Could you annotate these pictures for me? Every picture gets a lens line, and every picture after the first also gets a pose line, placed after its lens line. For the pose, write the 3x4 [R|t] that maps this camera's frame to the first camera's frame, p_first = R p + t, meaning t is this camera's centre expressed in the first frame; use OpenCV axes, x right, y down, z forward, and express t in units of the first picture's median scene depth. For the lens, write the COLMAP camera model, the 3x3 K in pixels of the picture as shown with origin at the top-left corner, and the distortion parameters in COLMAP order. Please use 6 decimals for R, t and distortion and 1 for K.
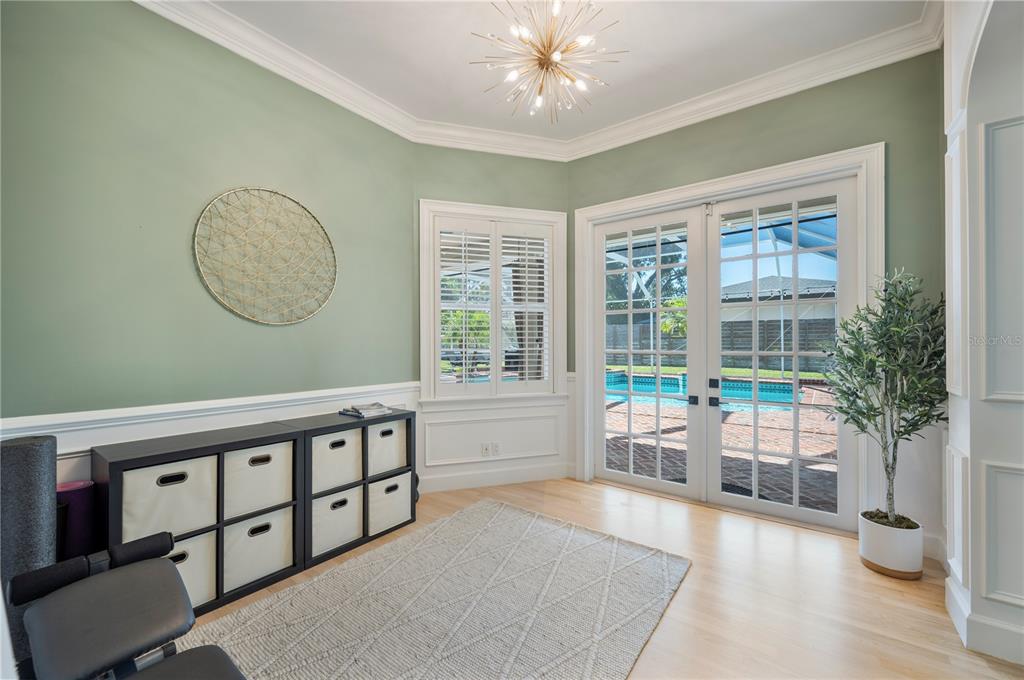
lens RADIAL K [[402.4, 0, 515.6], [0, 402.4, 340.0], [0, 0, 1]] dist [-0.001870, -0.000257]
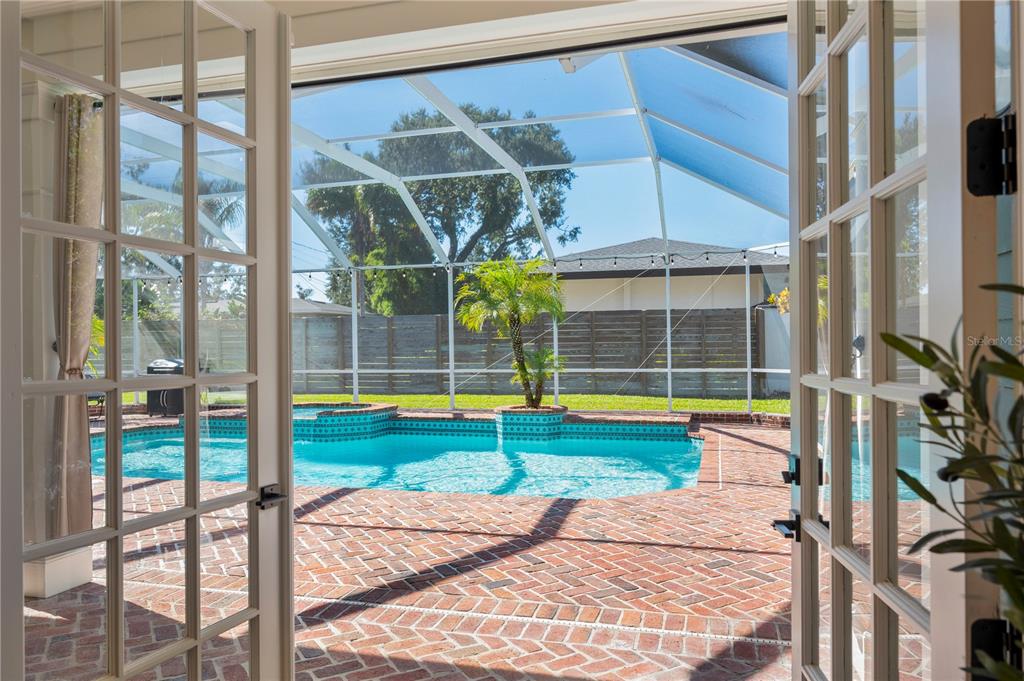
lens RADIAL K [[702.5, 0, 517.2], [0, 702.5, 345.3], [0, 0, 1]] dist [0.000753, -0.001211]
pose [[0.930672, -0.001053, 0.365853, 0.105665], [0.001300, 0.999999, -0.000431, 0.001315], [-0.365852, 0.000877, 0.930673, 0.162823]]
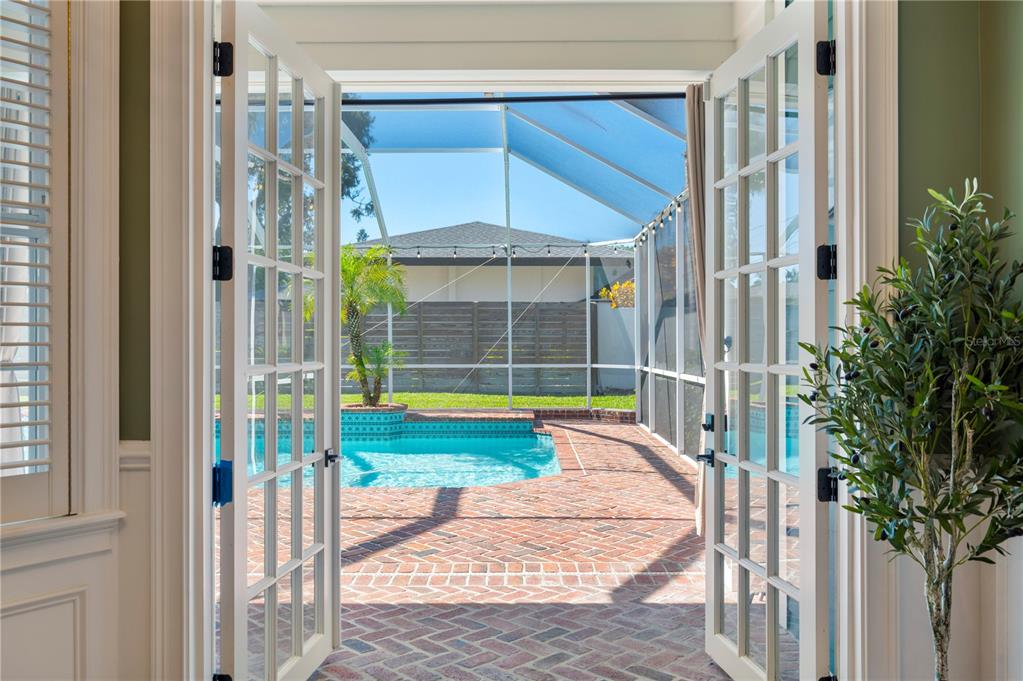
lens RADIAL K [[830.3, 0, 512.8], [0, 830.3, 330.2], [0, 0, 1]] dist [-0.017047, 0.001674]
pose [[0.803277, 0.012490, 0.595475, -0.001839], [-0.007451, 0.999913, -0.010923, 0.000351], [-0.595560, 0.004337, 0.803299, 0.097228]]
